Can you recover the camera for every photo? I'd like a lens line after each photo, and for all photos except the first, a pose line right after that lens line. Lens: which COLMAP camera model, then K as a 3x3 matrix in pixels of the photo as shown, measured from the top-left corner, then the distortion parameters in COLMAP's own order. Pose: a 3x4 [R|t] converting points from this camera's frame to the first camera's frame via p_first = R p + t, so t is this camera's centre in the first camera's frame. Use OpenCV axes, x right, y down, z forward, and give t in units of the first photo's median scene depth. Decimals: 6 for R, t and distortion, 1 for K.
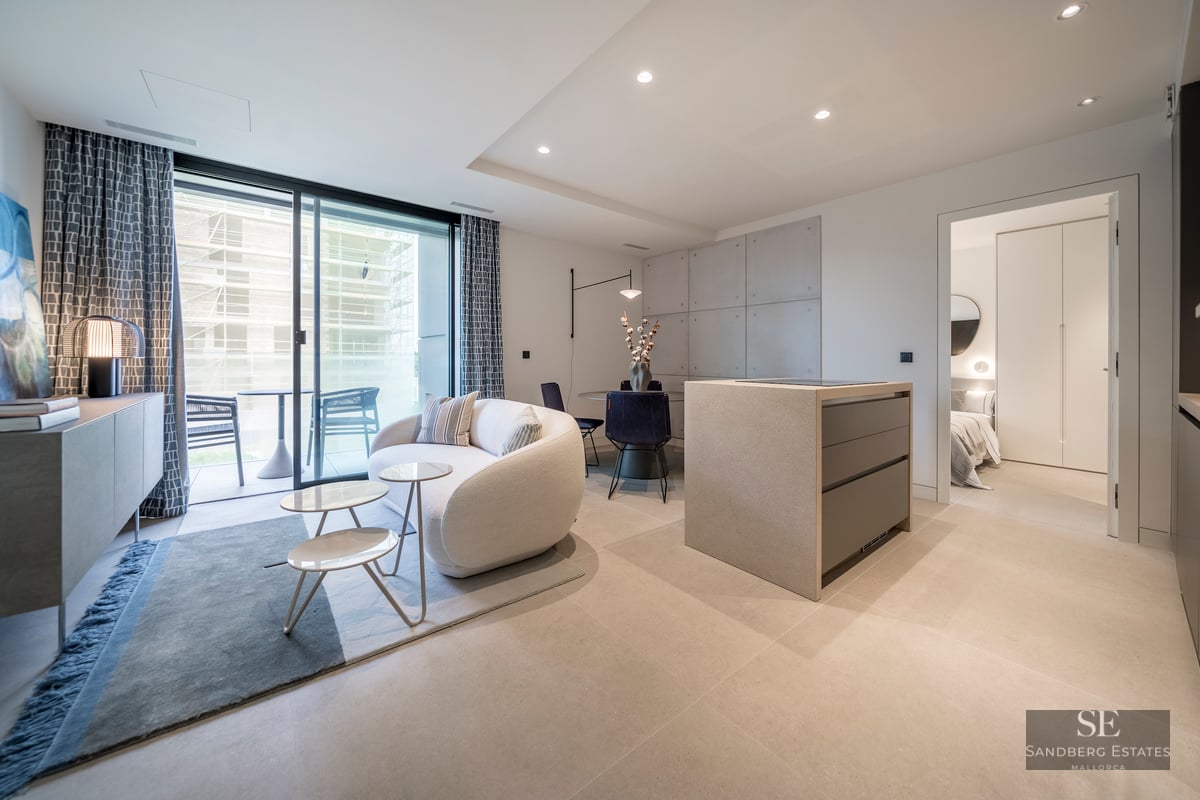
lens RADIAL K [[429.6, 0, 601.9], [0, 429.6, 367.2], [0, 0, 1]] dist [-0.000985, -0.000091]
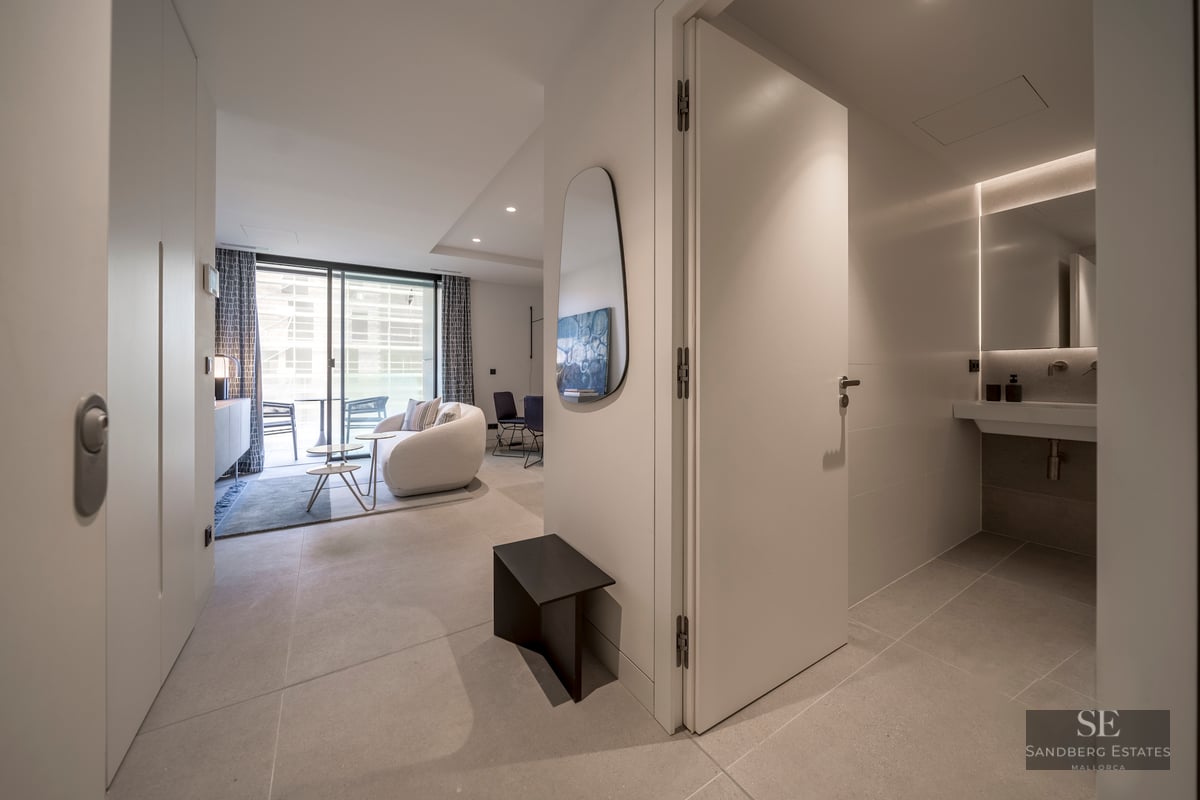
lens RADIAL K [[434.3, 0, 614.1], [0, 434.3, 373.5], [0, 0, 1]] dist [-0.000847, -0.000047]
pose [[0.995827, -0.013950, -0.090188, 0.435879], [0.012312, 0.999749, -0.018694, 0.009322], [0.090427, 0.017505, 0.995749, -0.447092]]
